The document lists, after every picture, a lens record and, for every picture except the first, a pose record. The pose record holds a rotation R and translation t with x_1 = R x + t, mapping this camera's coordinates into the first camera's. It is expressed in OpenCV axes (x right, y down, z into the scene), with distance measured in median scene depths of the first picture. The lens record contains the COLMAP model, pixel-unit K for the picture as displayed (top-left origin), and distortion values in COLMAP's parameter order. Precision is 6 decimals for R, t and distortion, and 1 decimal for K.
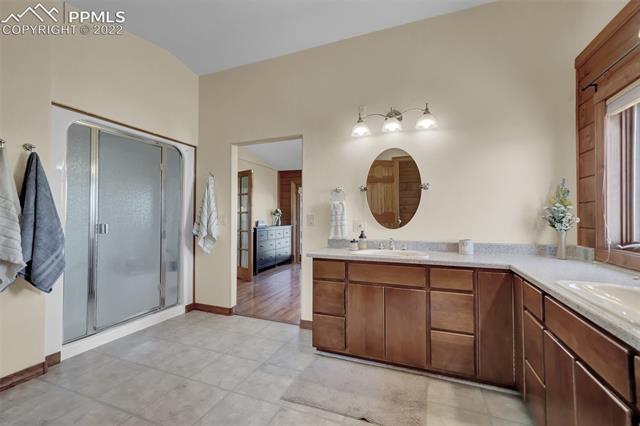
lens RADIAL K [[281.5, 0, 319.0], [0, 281.5, 213.7], [0, 0, 1]] dist [0.000918, -0.000087]
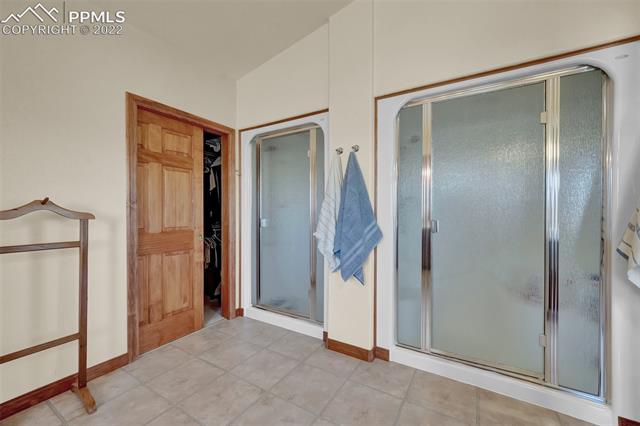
lens RADIAL K [[270.3, 0, 318.6], [0, 270.3, 208.7], [0, 0, 1]] dist [0.000792, -0.000046]
pose [[-0.193464, 0.001348, -0.981107, 0.043613], [0.018664, 0.999823, -0.002306, -0.000517], [0.980930, -0.018757, -0.193455, 0.959007]]
